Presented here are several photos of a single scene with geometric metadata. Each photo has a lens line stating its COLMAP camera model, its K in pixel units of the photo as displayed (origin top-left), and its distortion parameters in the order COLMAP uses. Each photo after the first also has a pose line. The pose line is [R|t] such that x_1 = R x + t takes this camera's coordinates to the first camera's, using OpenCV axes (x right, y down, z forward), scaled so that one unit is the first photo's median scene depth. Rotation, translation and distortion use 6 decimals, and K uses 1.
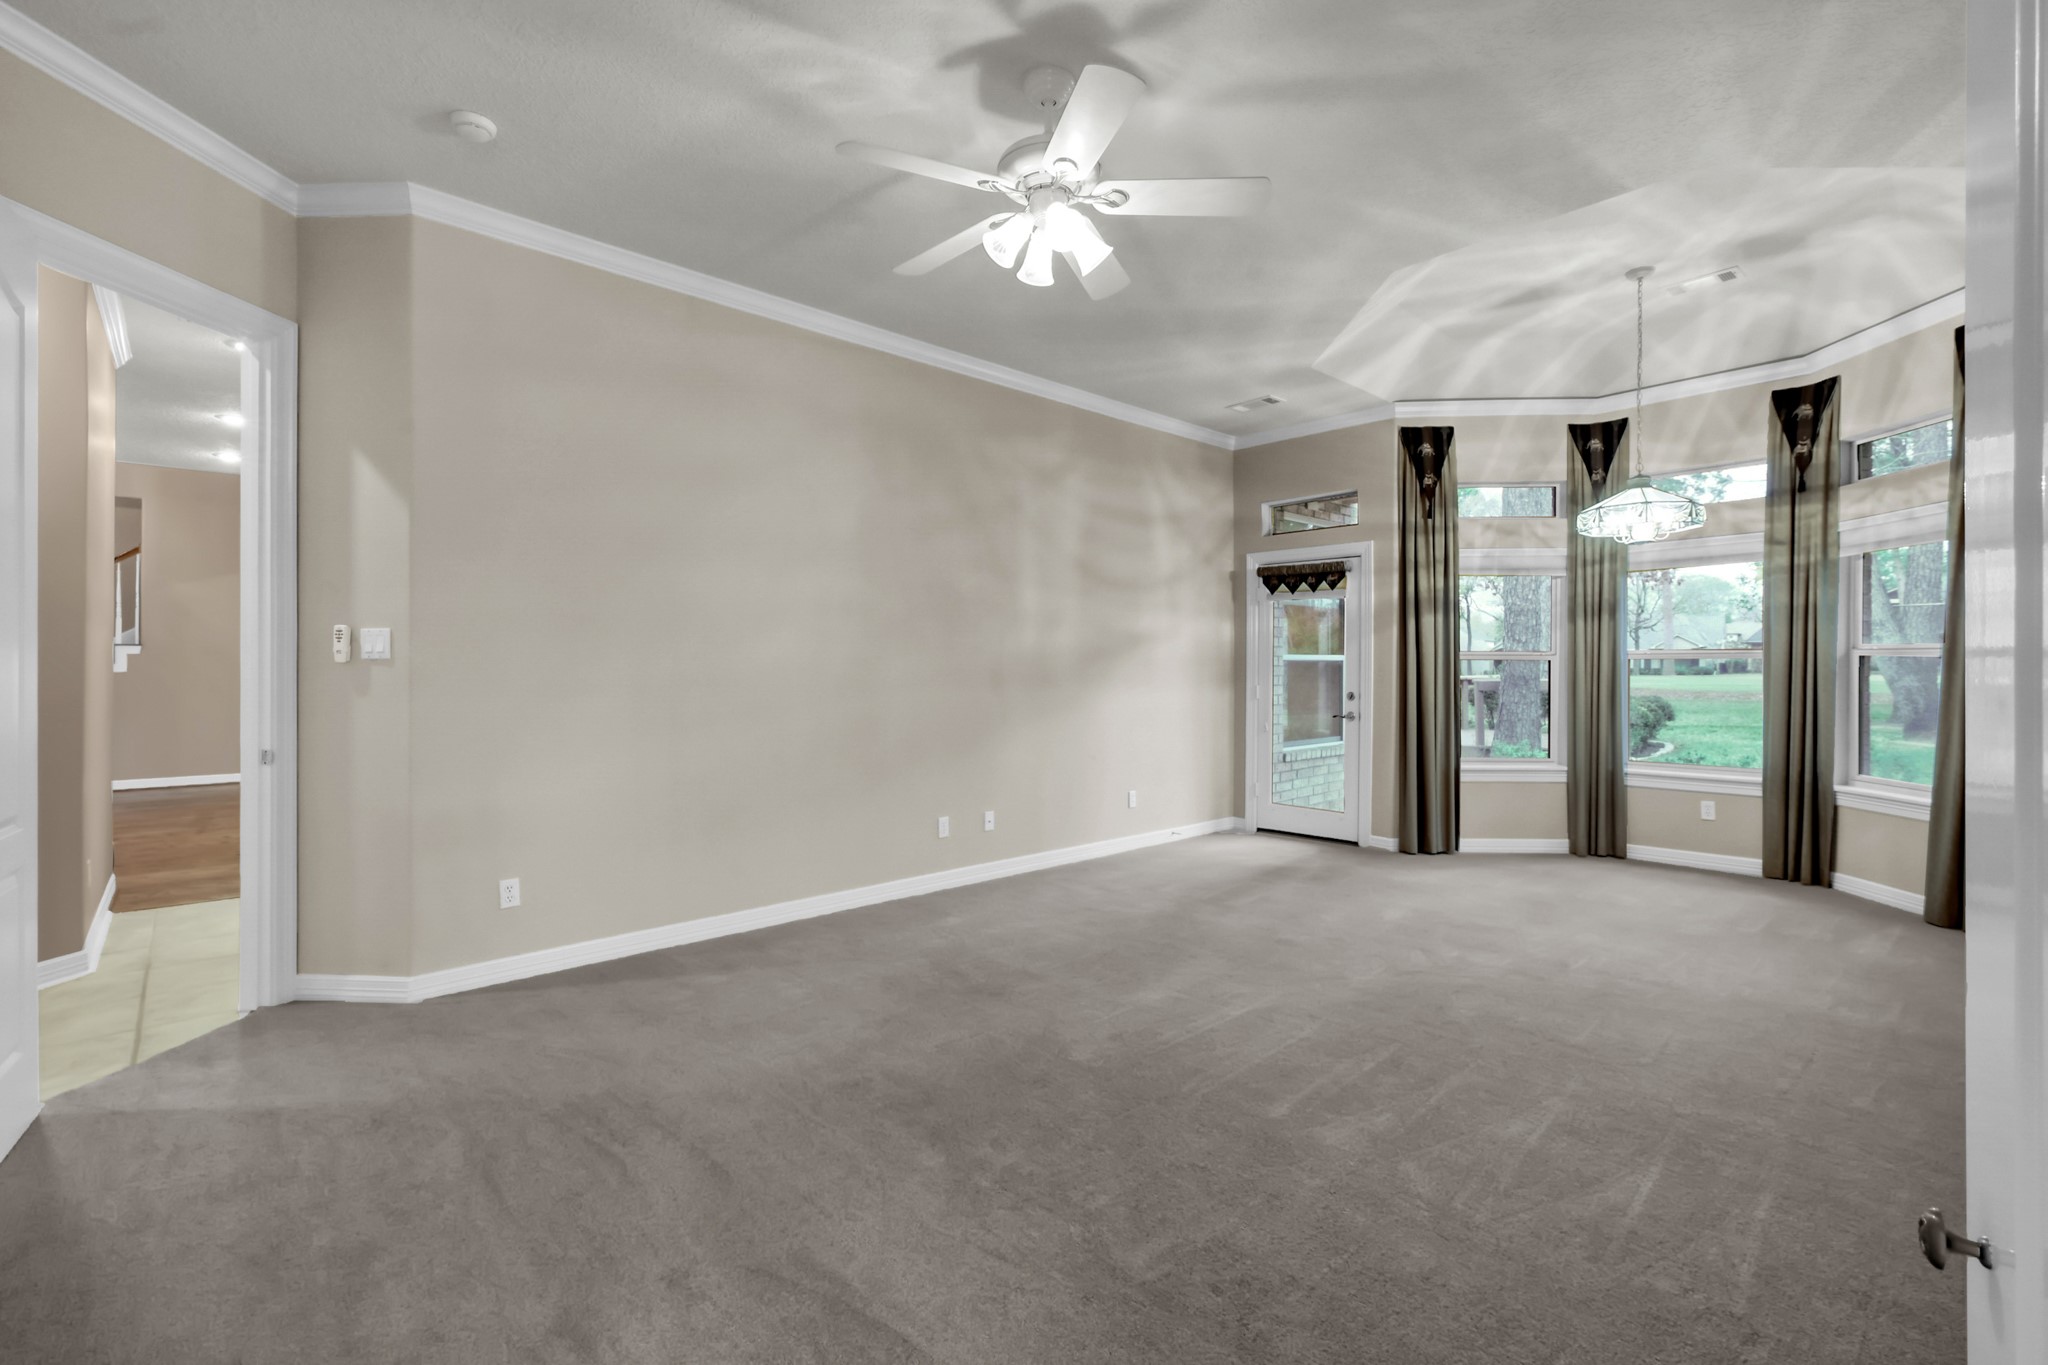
lens RADIAL K [[905.9, 0, 1014.8], [0, 905.9, 677.2], [0, 0, 1]] dist [-0.000077, 0.000143]
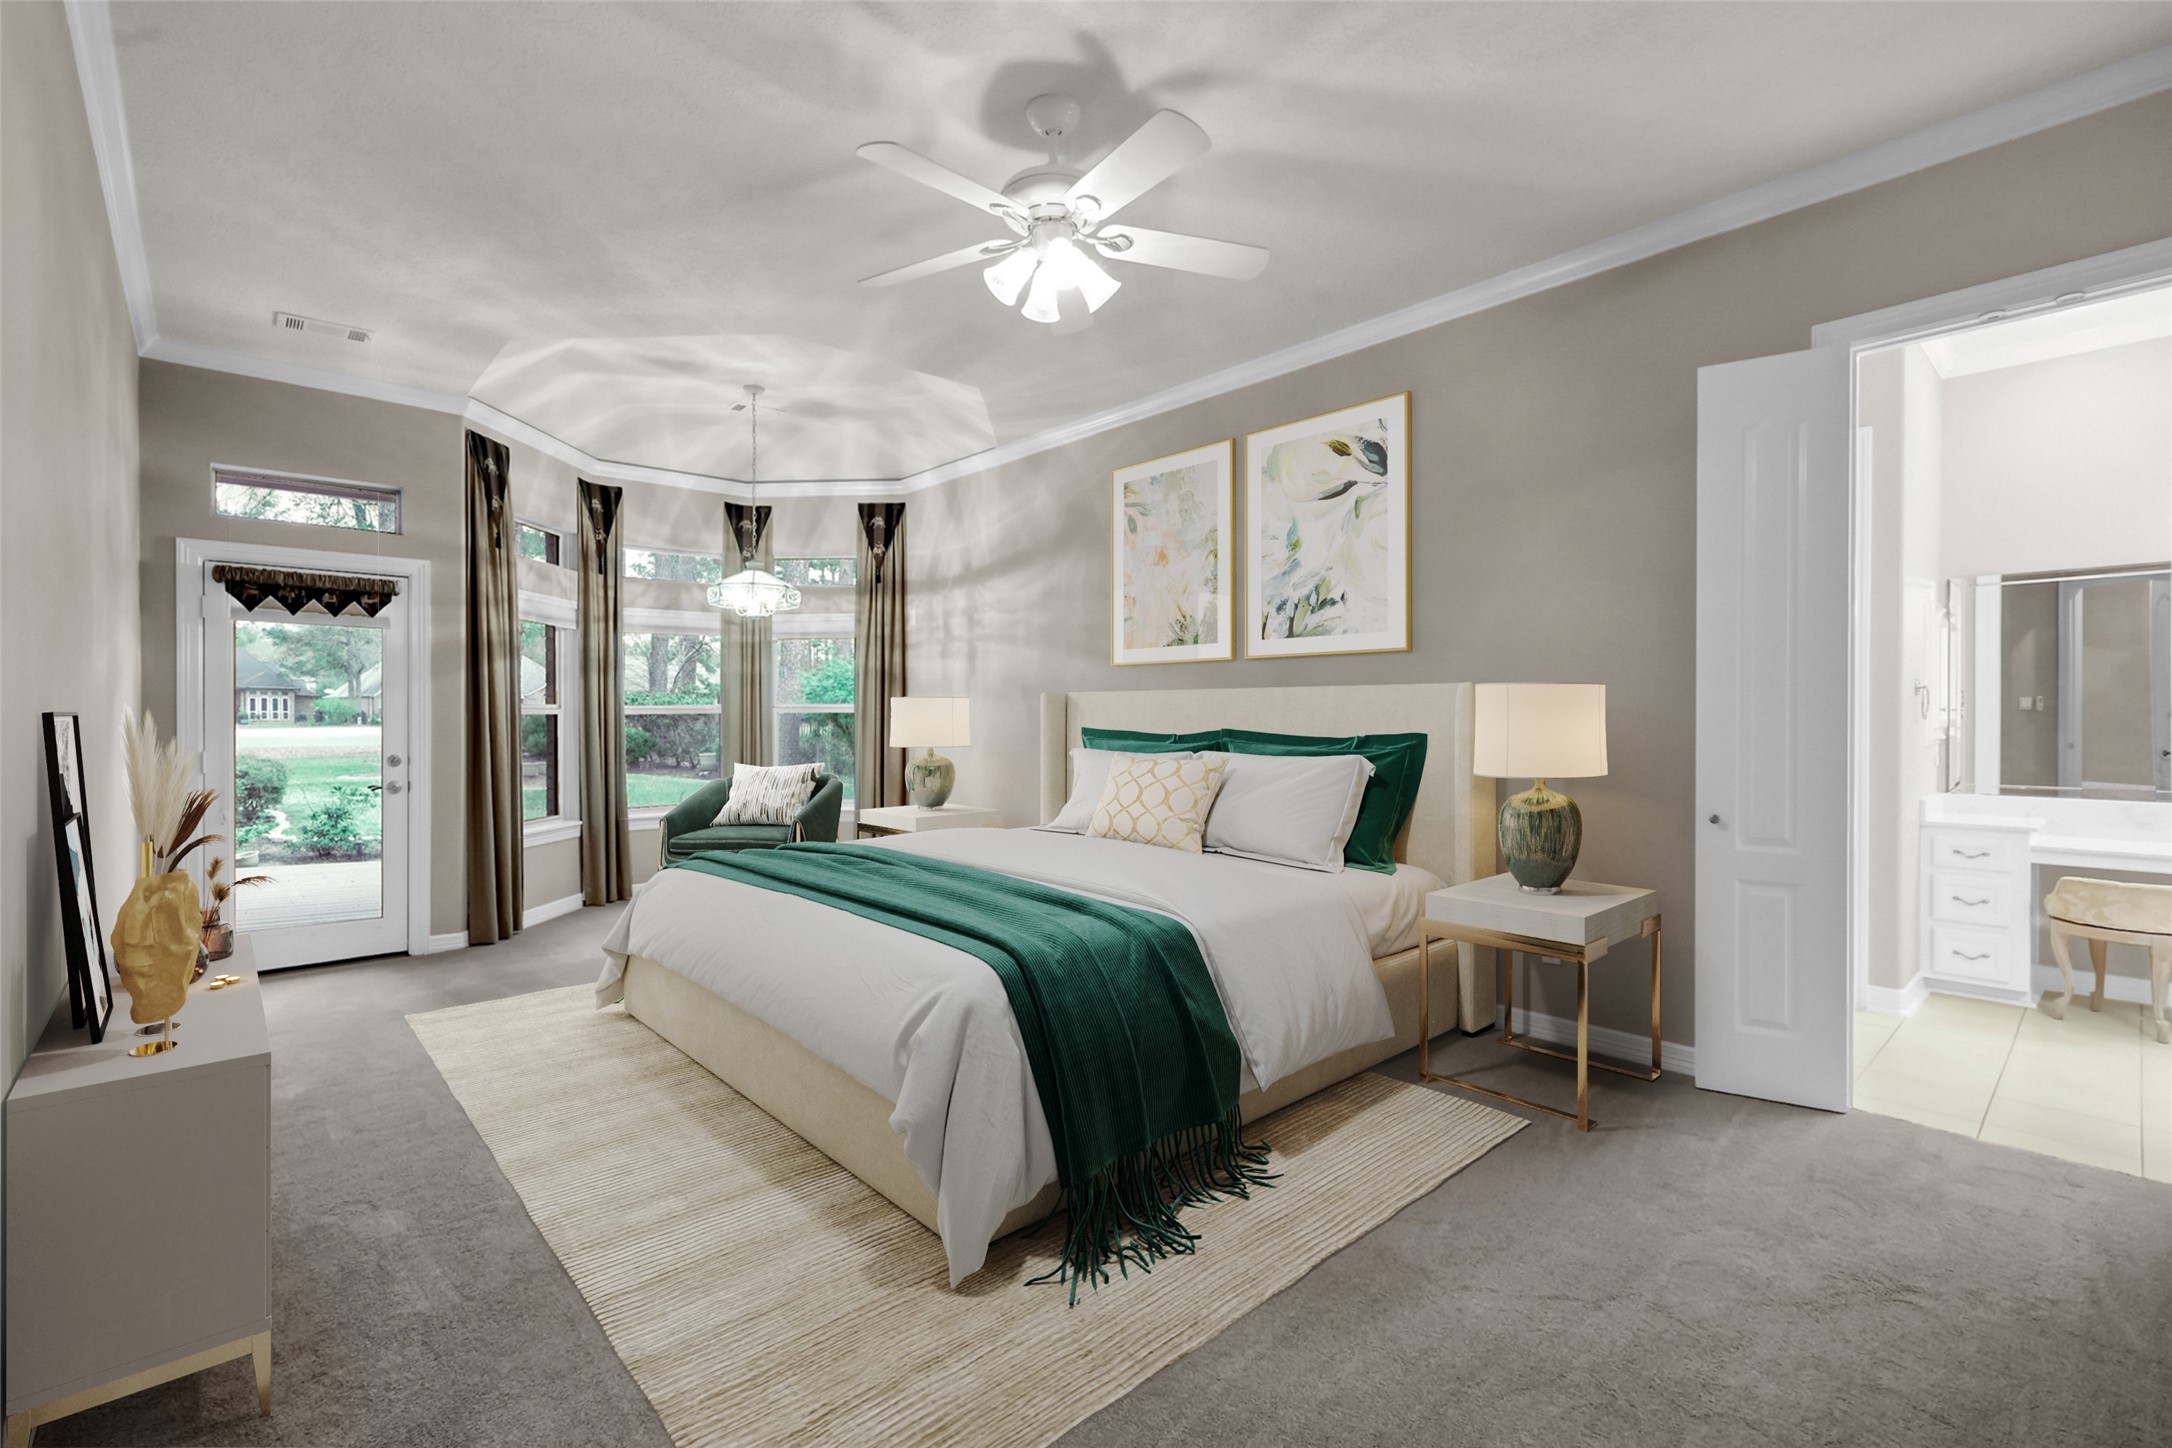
lens RADIAL K [[960.8, 0, 1076.3], [0, 960.8, 718.3], [0, 0, 1]] dist [-0.000077, 0.000143]
pose [[0.009141, -0.001522, 0.999957, -0.444790], [0.010619, 0.999943, 0.001424, -0.009825], [-0.999902, 0.010605, 0.009156, 0.447578]]
